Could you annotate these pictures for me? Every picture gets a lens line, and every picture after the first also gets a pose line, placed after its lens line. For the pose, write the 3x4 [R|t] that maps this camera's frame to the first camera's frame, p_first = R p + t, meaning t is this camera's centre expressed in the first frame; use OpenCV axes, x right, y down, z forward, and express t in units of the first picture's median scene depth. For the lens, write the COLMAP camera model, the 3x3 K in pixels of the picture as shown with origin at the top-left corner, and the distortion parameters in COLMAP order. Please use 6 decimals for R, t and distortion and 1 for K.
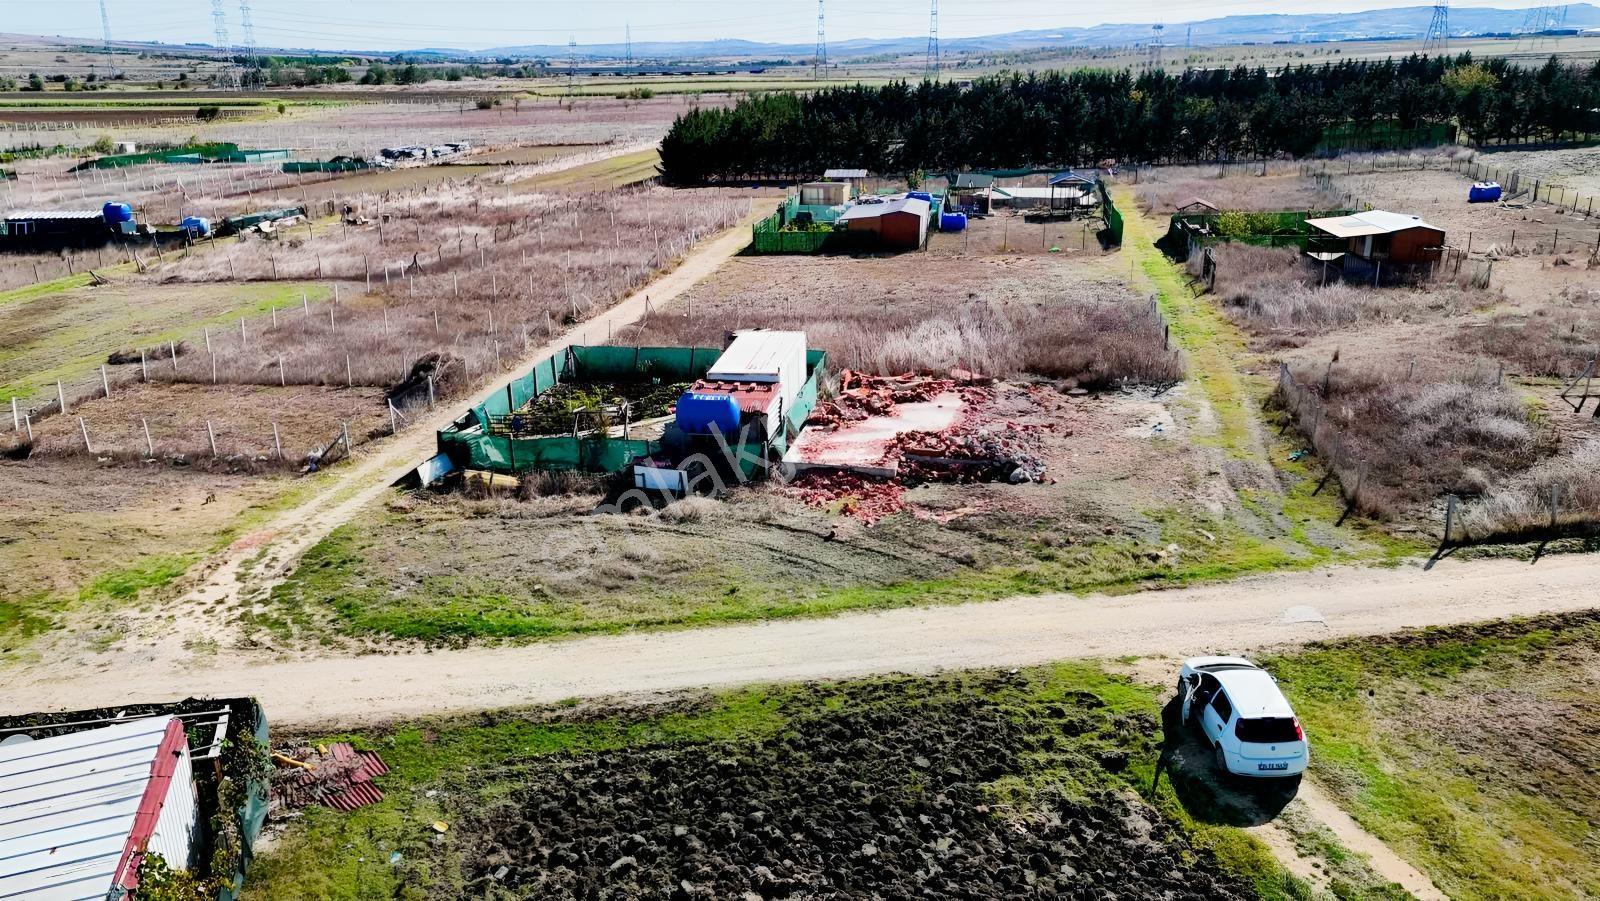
lens RADIAL K [[1165.6, 0, 799.2], [0, 1165.6, 457.8], [0, 0, 1]] dist [0.073334, -0.075354]
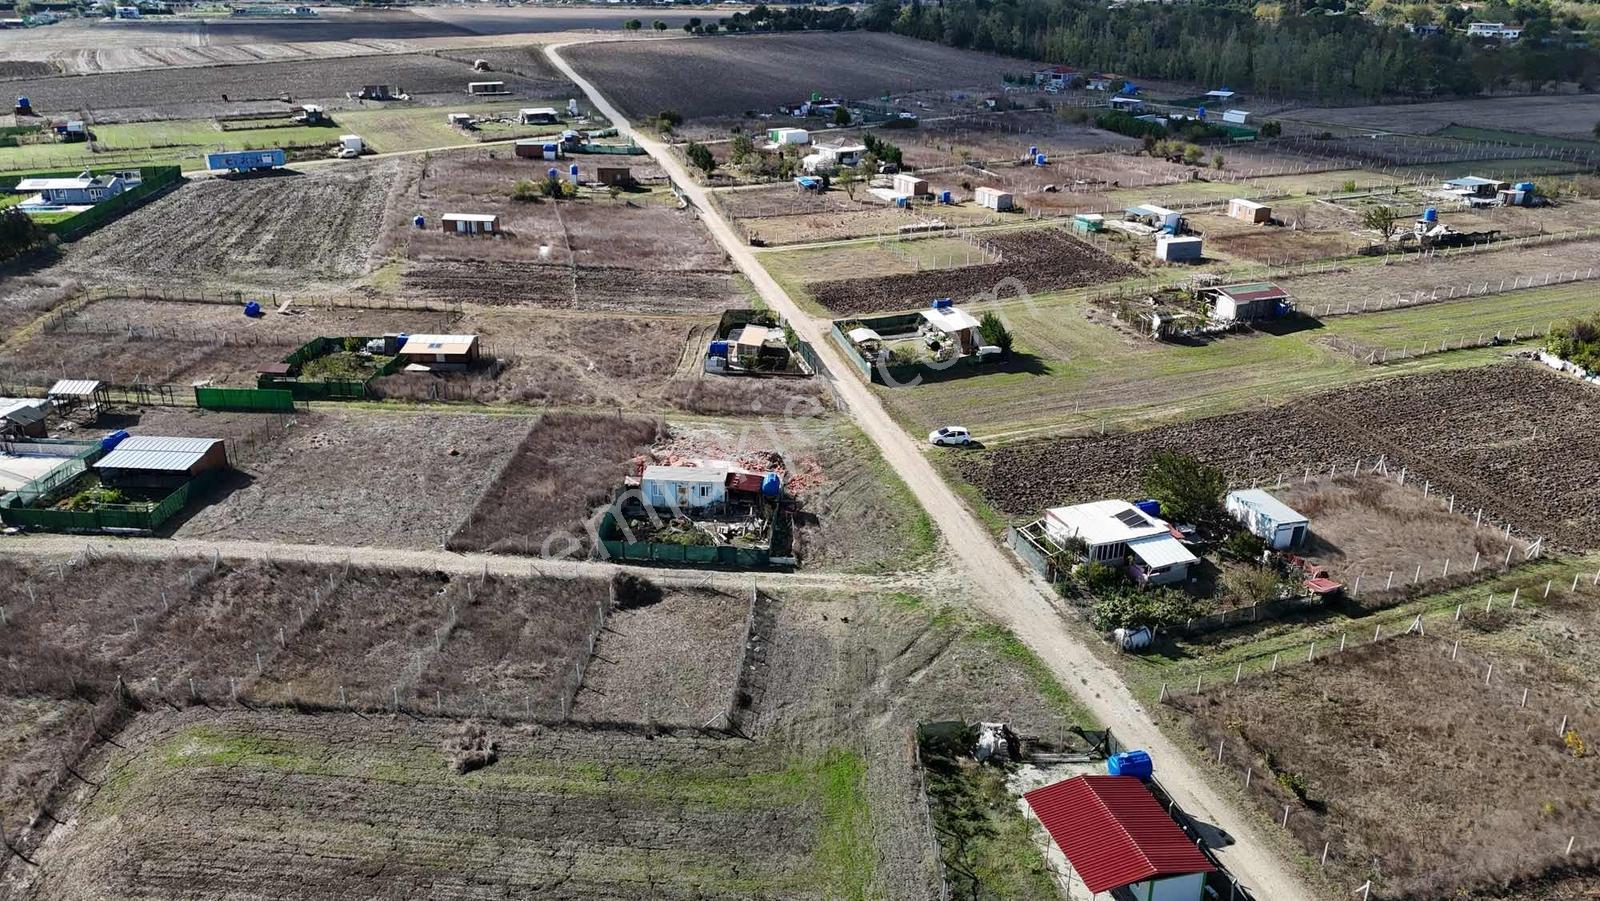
lens RADIAL K [[1165.6, 0, 794.2], [0, 1165.6, 479.5], [0, 0, 1]] dist [0.073334, -0.075354]
pose [[-0.109599, -0.377720, 0.919411, -0.868362], [0.318940, 0.862708, 0.392444, -0.369935], [-0.941417, 0.336248, 0.025918, 0.352083]]
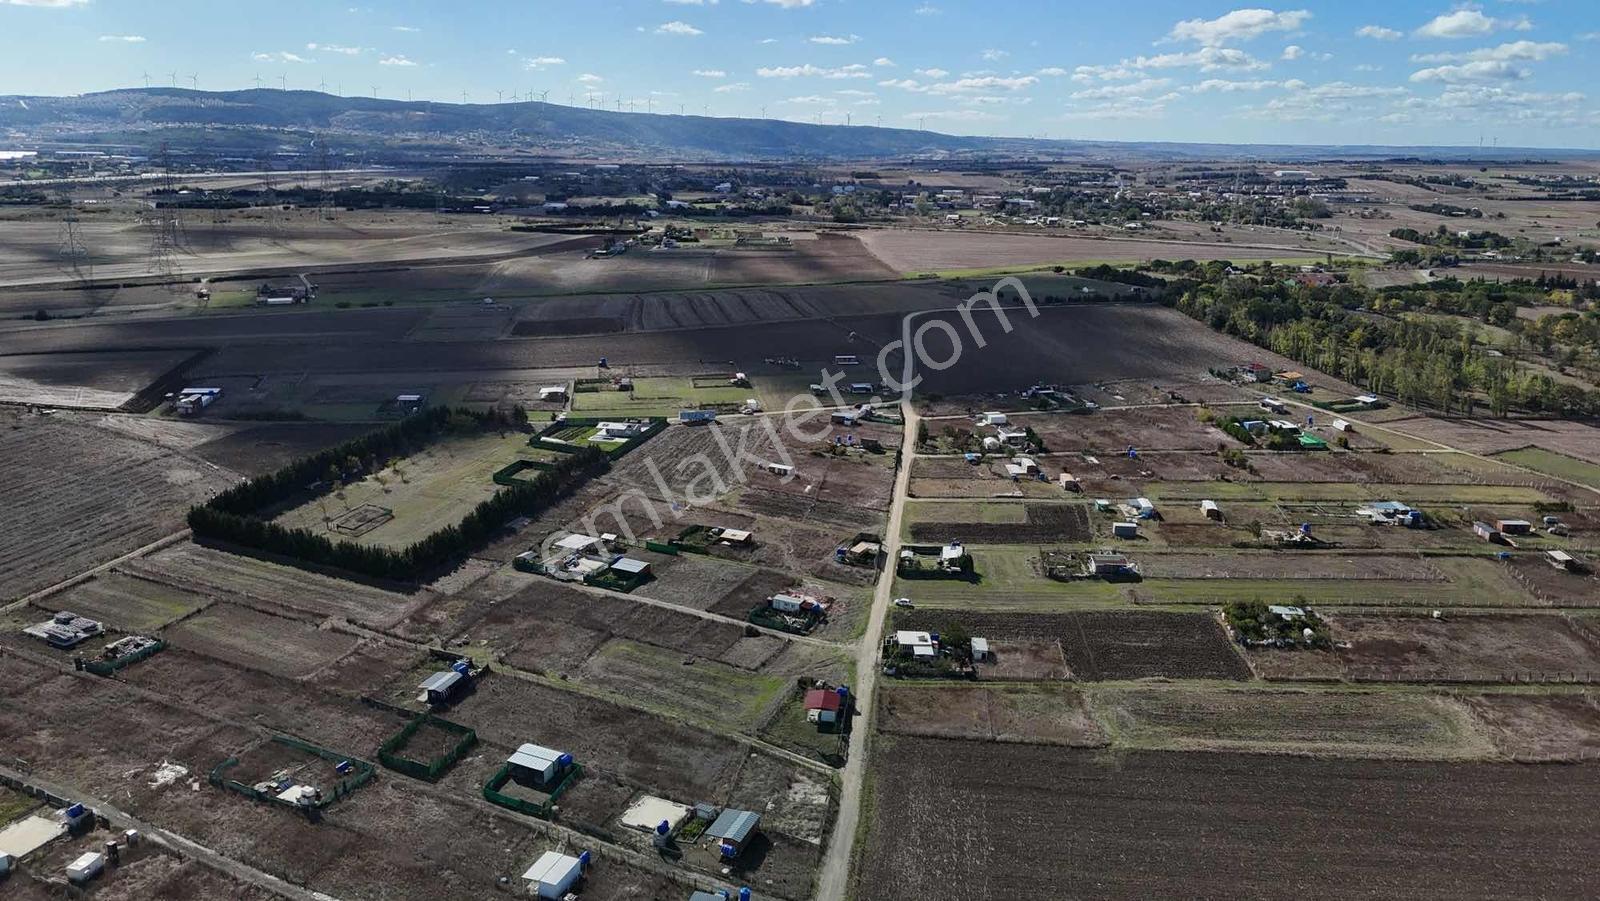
lens RADIAL K [[1165.6, 0, 788.3], [0, 1165.6, 447.4], [0, 0, 1]] dist [0.073334, -0.075354]
pose [[0.278184, -0.230294, 0.932512, -2.361436], [0.292934, 0.944924, 0.145973, -0.740589], [-0.914770, 0.232557, 0.330323, -0.481329]]
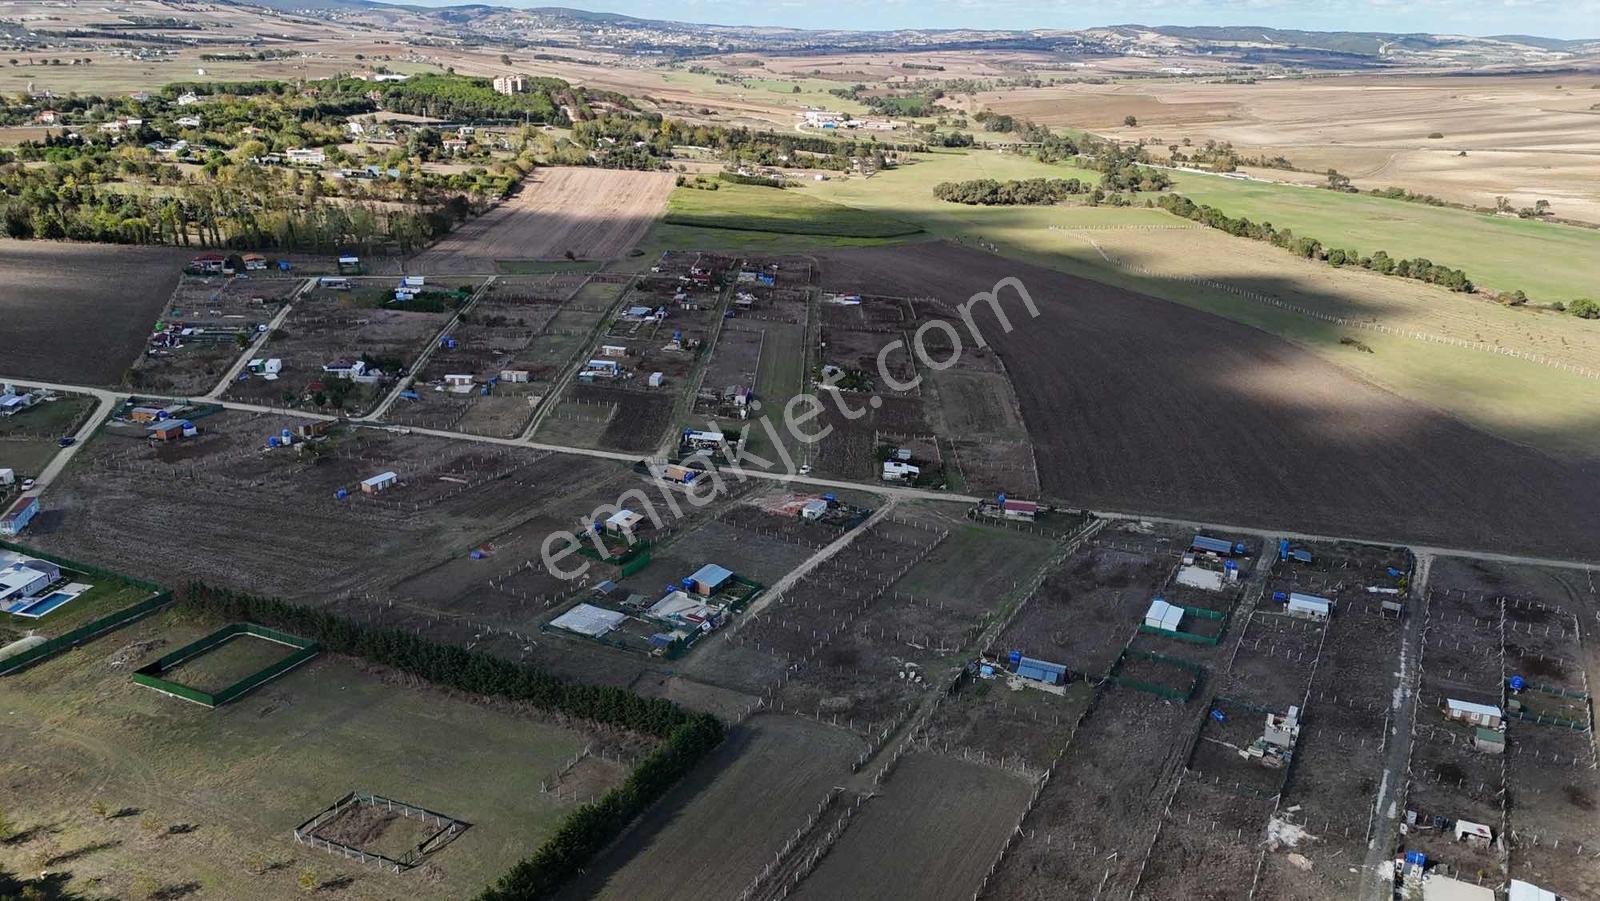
lens RADIAL K [[1165.6, 0, 795.6], [0, 1165.6, 454.2], [0, 0, 1]] dist [0.073334, -0.075354]
pose [[-0.948689, -0.120621, 0.292300, -0.720197], [0.089424, 0.784310, 0.613891, -1.732070], [-0.303301, 0.608530, -0.733280, 2.308641]]
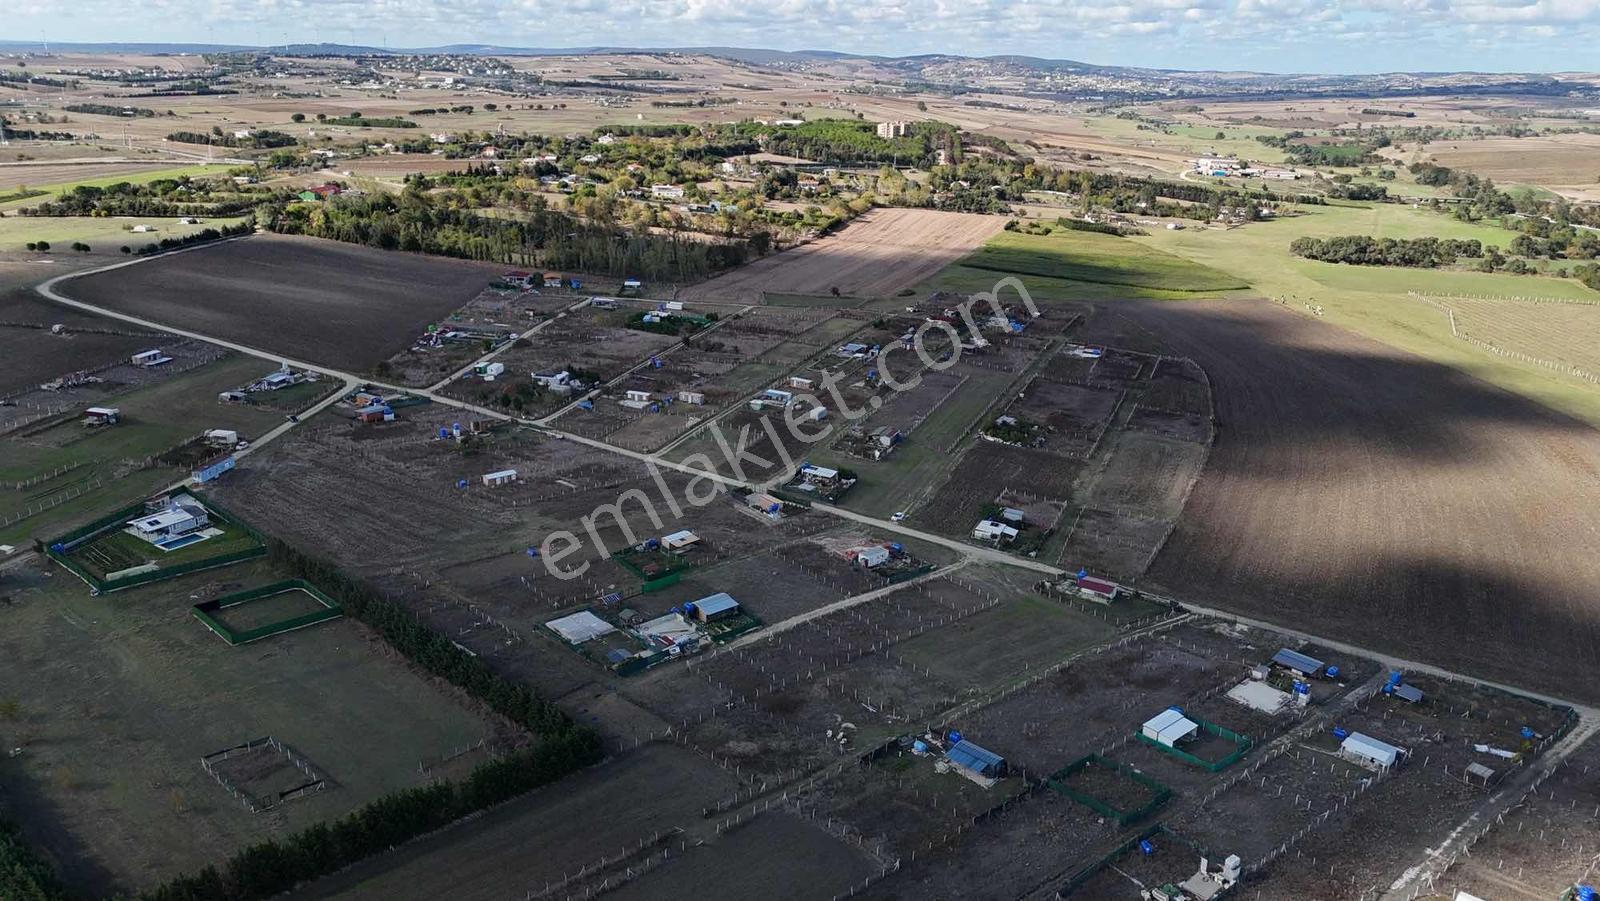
lens RADIAL K [[1165.6, 0, 796.6], [0, 1165.6, 450.4], [0, 0, 1]] dist [0.073334, -0.075354]
pose [[-0.771563, -0.204629, 0.602343, -1.365160], [0.197105, 0.823359, 0.532192, -1.604750], [-0.604847, 0.529345, -0.594940, 1.947960]]
